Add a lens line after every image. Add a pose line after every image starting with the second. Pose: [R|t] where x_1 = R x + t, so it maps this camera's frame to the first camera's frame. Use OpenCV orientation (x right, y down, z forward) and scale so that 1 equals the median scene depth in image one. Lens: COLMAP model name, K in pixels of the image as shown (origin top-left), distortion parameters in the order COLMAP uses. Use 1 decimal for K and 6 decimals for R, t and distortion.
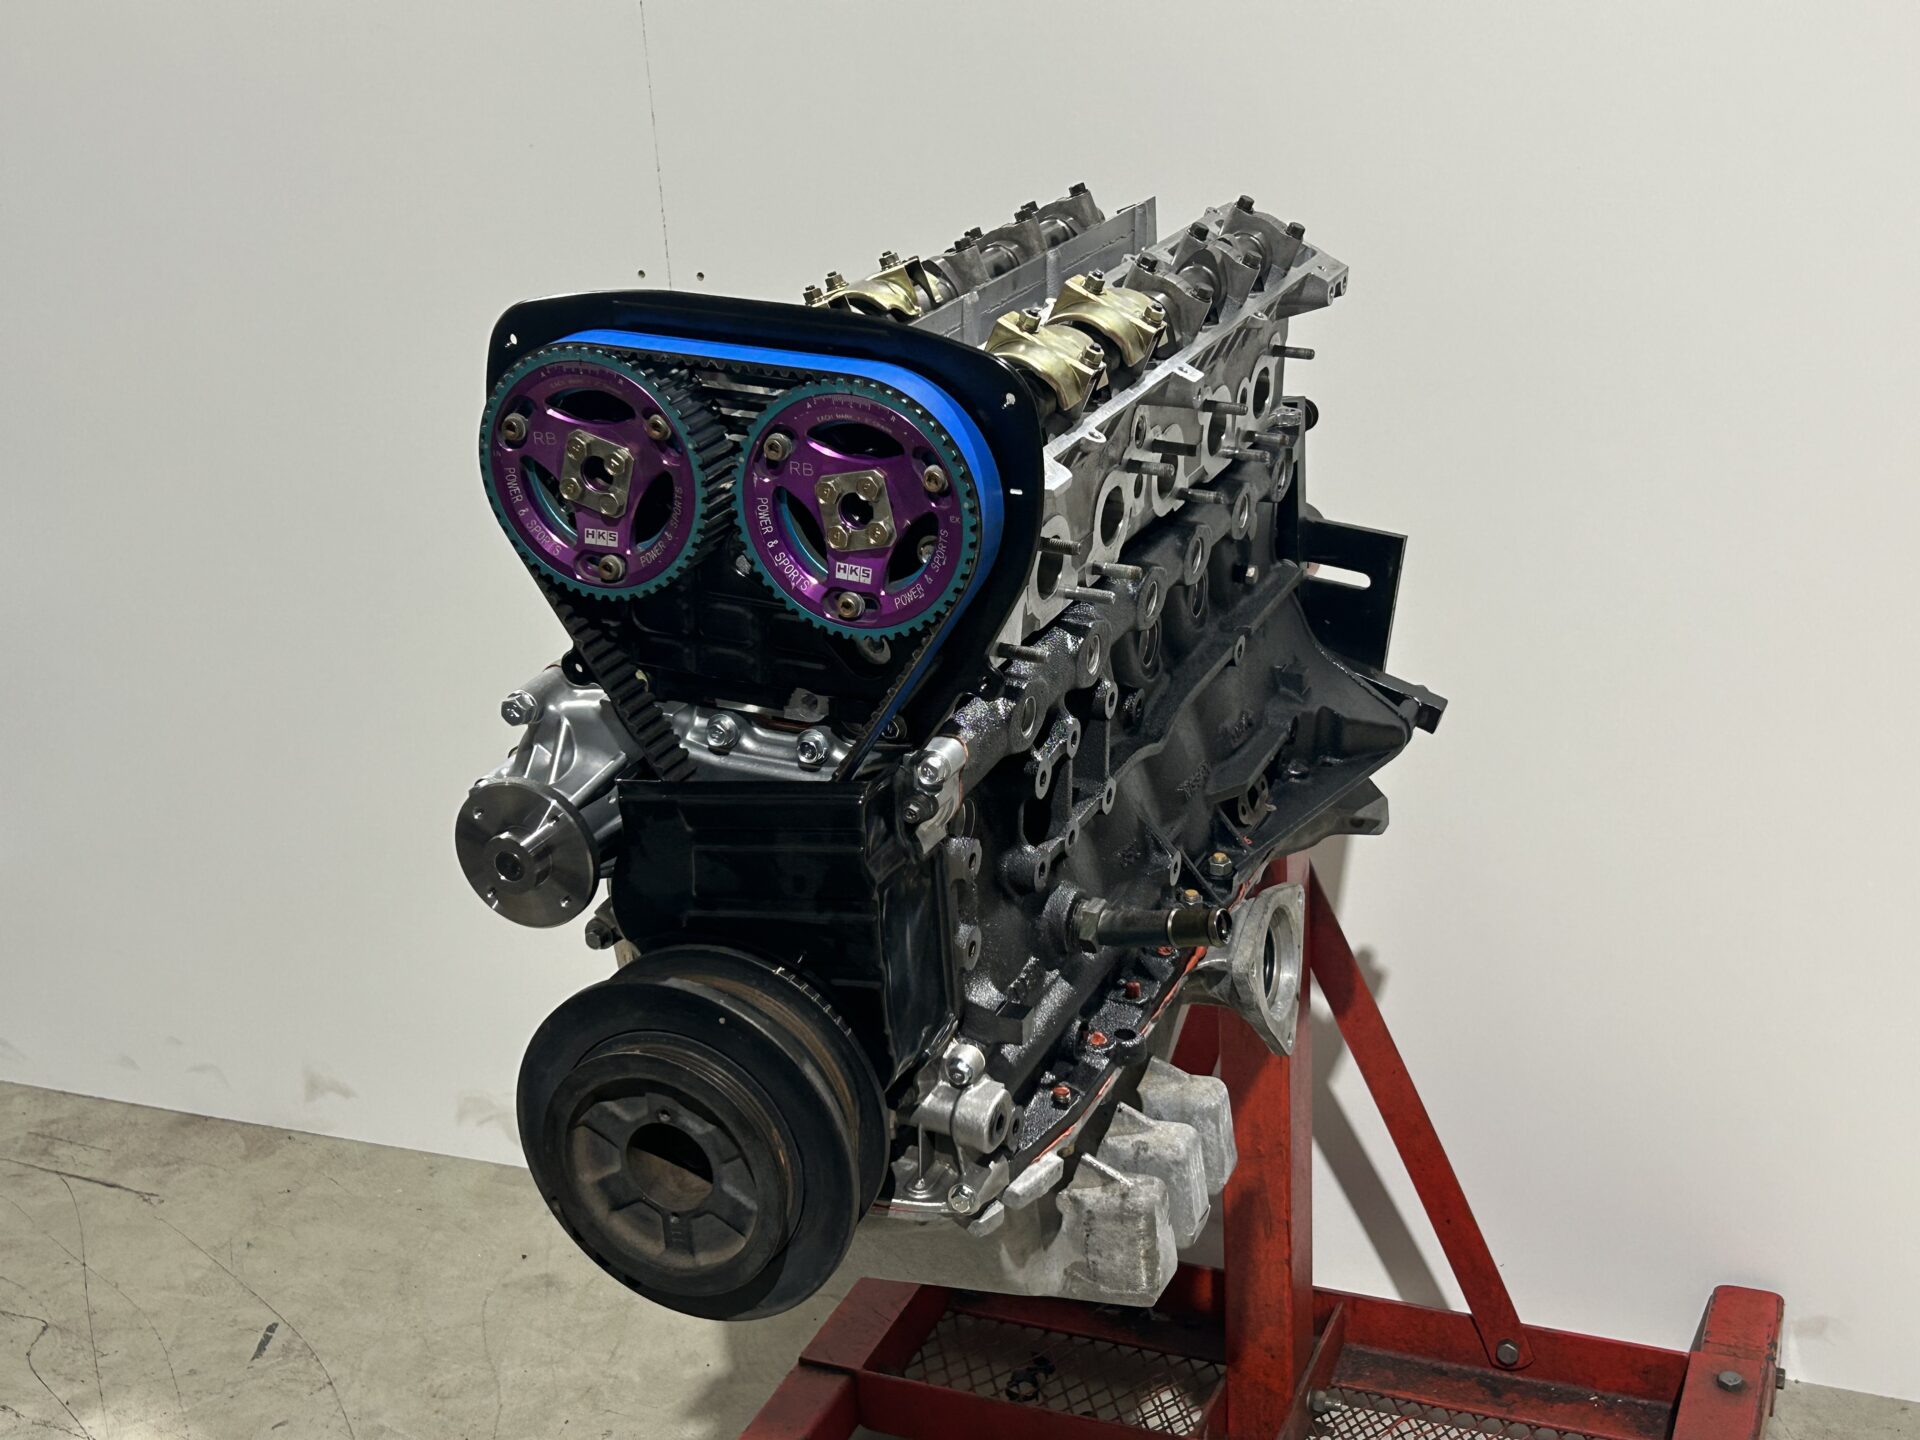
lens RADIAL K [[2345.6, 0, 960.5], [0, 2345.6, 721.0], [0, 0, 1]] dist [0.031887, 0.000000]
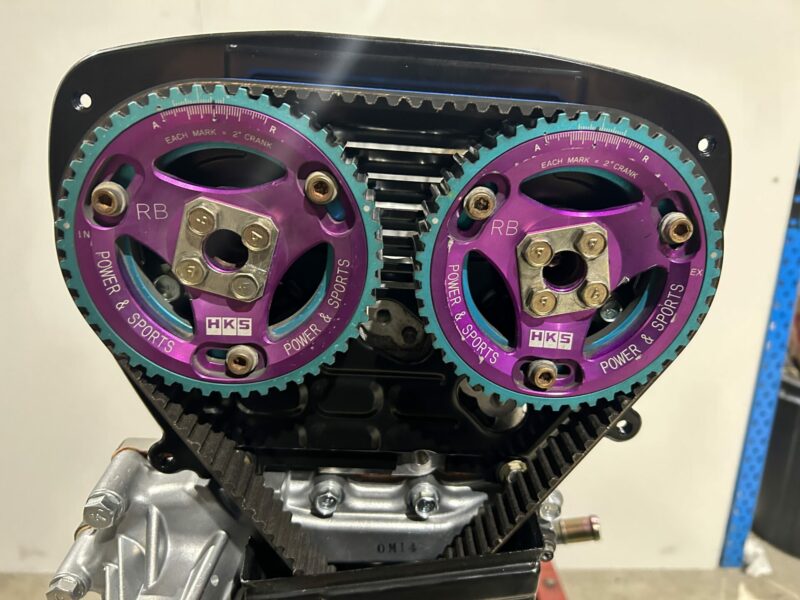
lens RADIAL K [[631.8, 0, 399.6], [0, 631.8, 298.1], [0, 0, 1]] dist [0.005120, -0.002959]
pose [[0.906066, -0.086292, 0.414244, -0.191539], [0.107332, 0.993836, -0.027738, -0.075469], [-0.409297, 0.069594, 0.909743, 0.766740]]
